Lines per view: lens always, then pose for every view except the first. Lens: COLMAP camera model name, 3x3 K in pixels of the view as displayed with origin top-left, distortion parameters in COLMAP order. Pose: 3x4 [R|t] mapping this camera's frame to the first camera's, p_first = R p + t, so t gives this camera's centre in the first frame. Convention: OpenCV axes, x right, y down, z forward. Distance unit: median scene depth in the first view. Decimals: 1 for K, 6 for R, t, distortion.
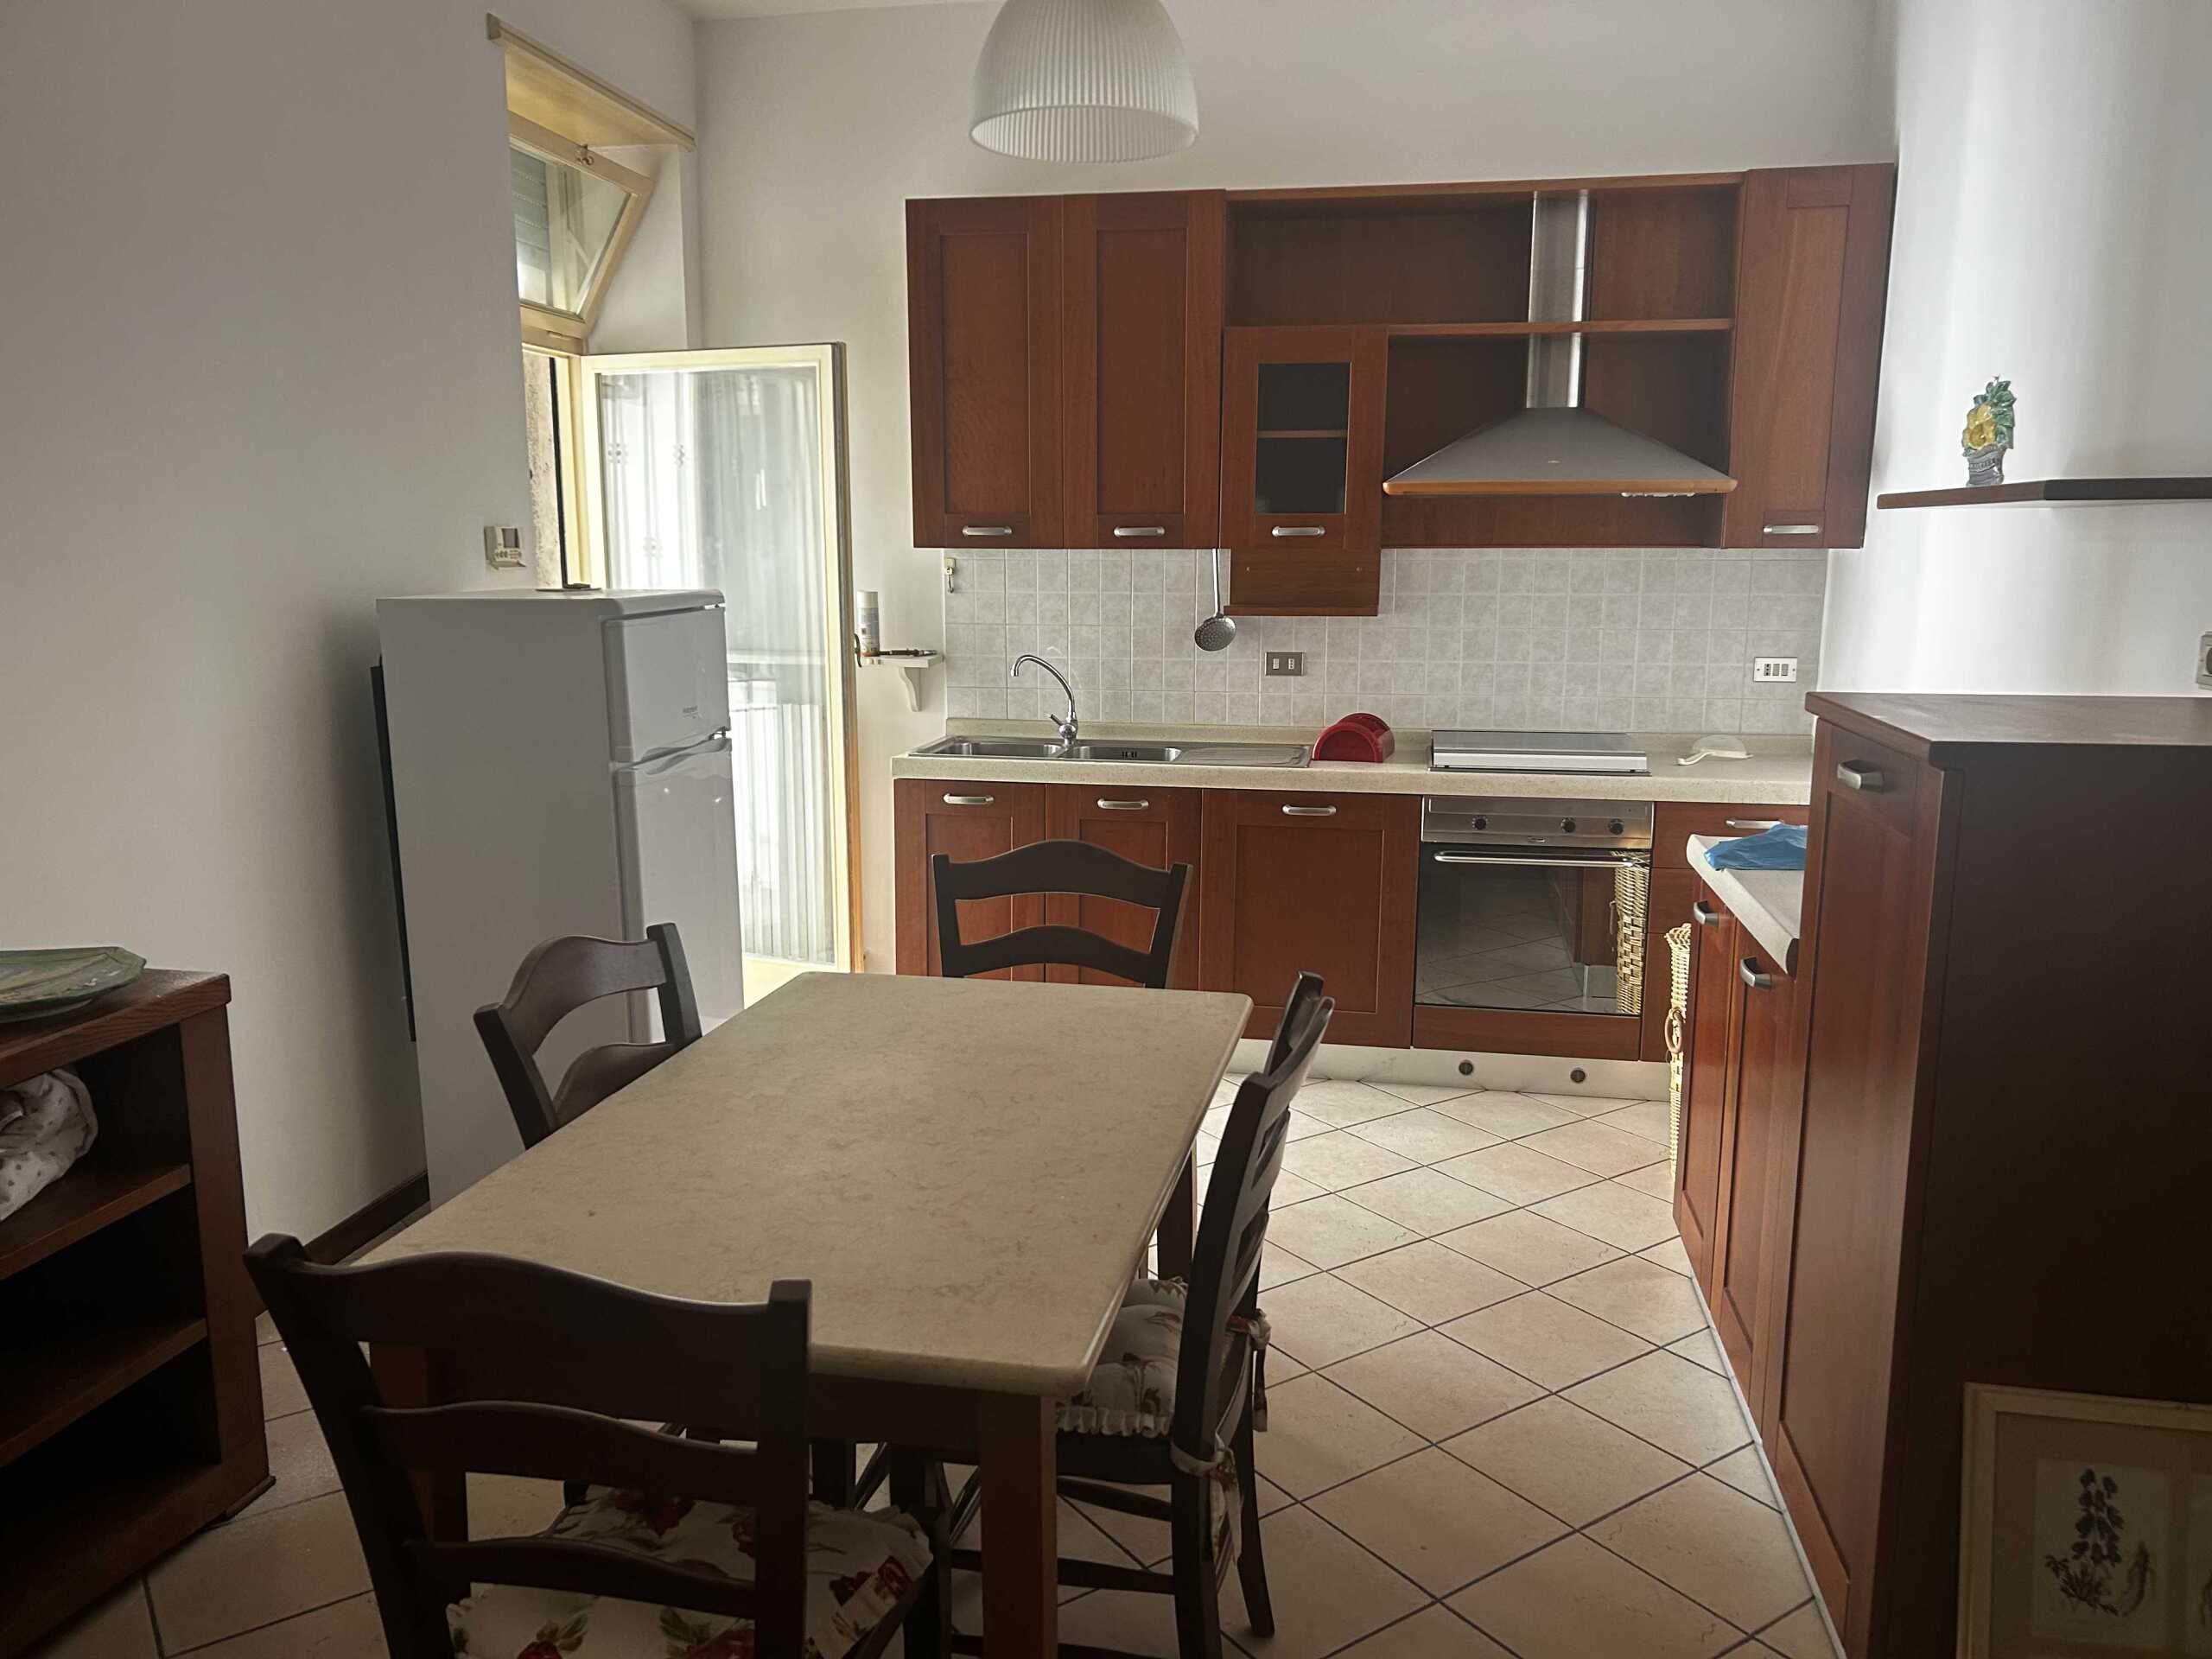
lens RADIAL K [[1659.9, 0, 1115.6], [0, 1659.9, 826.7], [0, 0, 1]] dist [0.048934, -0.048059]
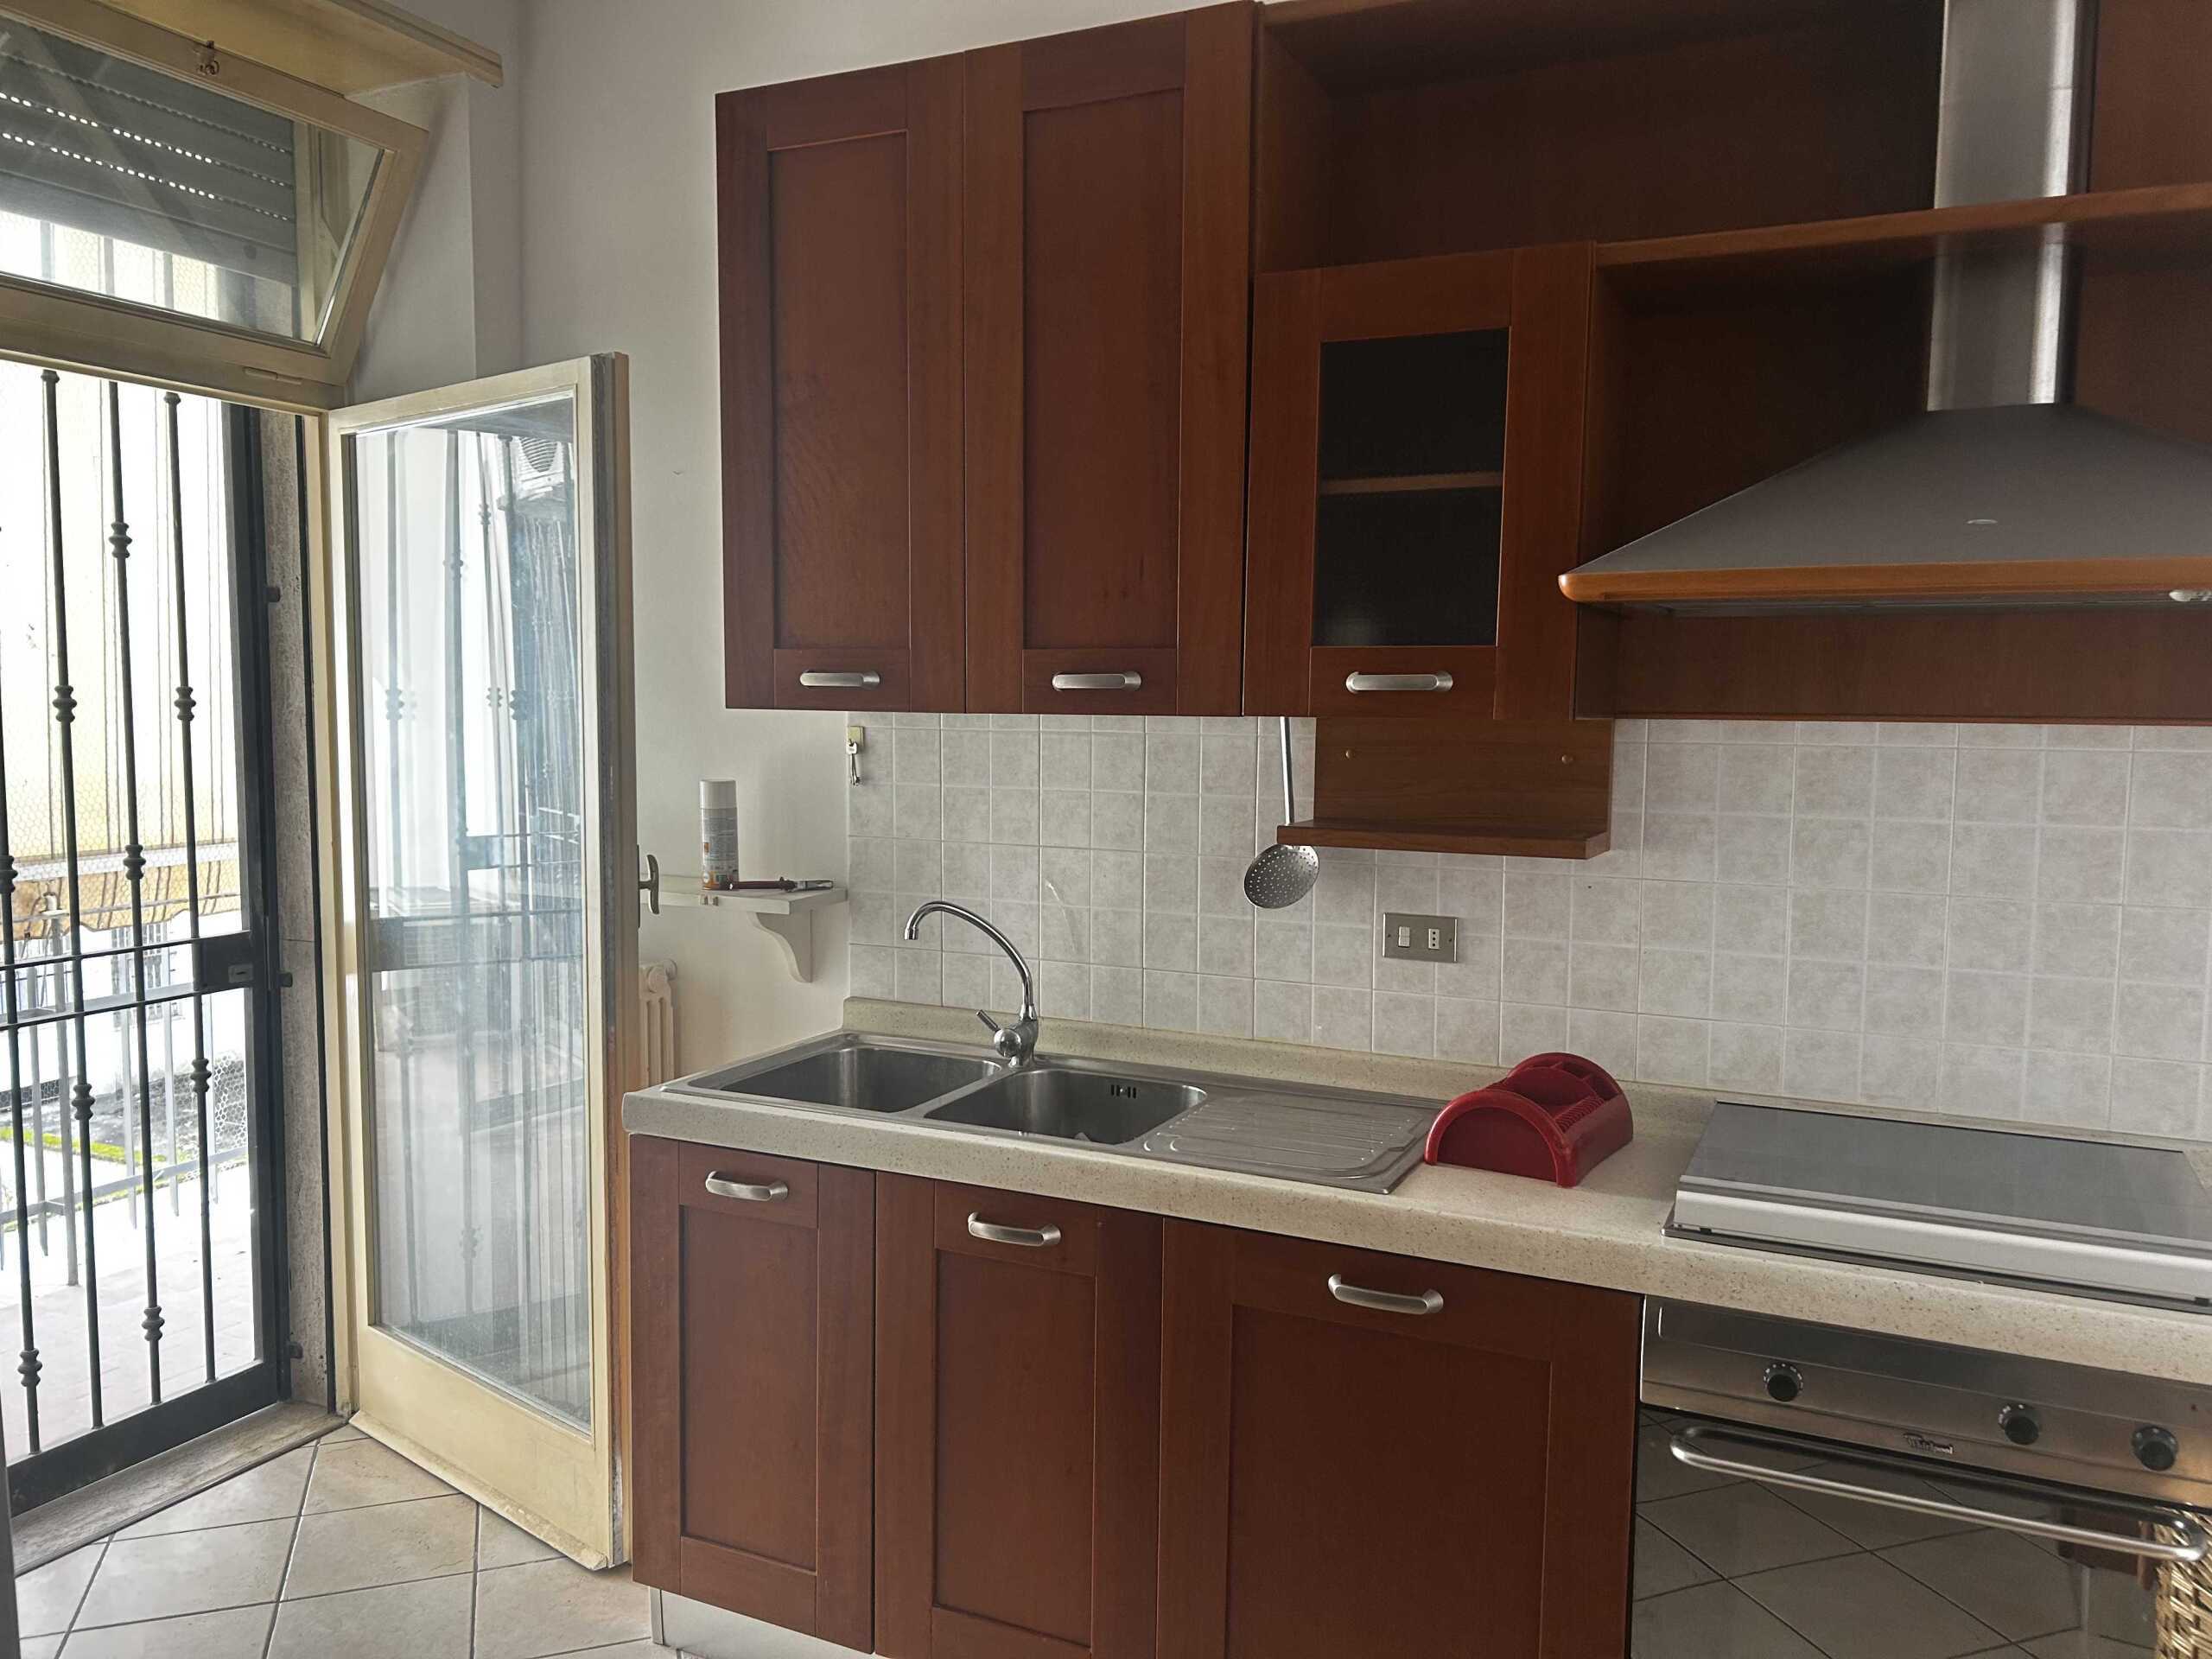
lens RADIAL K [[1659.9, 0, 1084.4], [0, 1659.9, 834.7], [0, 0, 1]] dist [0.048934, -0.048059]
pose [[0.961927, 0.031417, -0.271495, 0.143027], [-0.055998, 0.994952, -0.083273, -0.082471], [0.267508, 0.095306, 0.958831, 0.482691]]
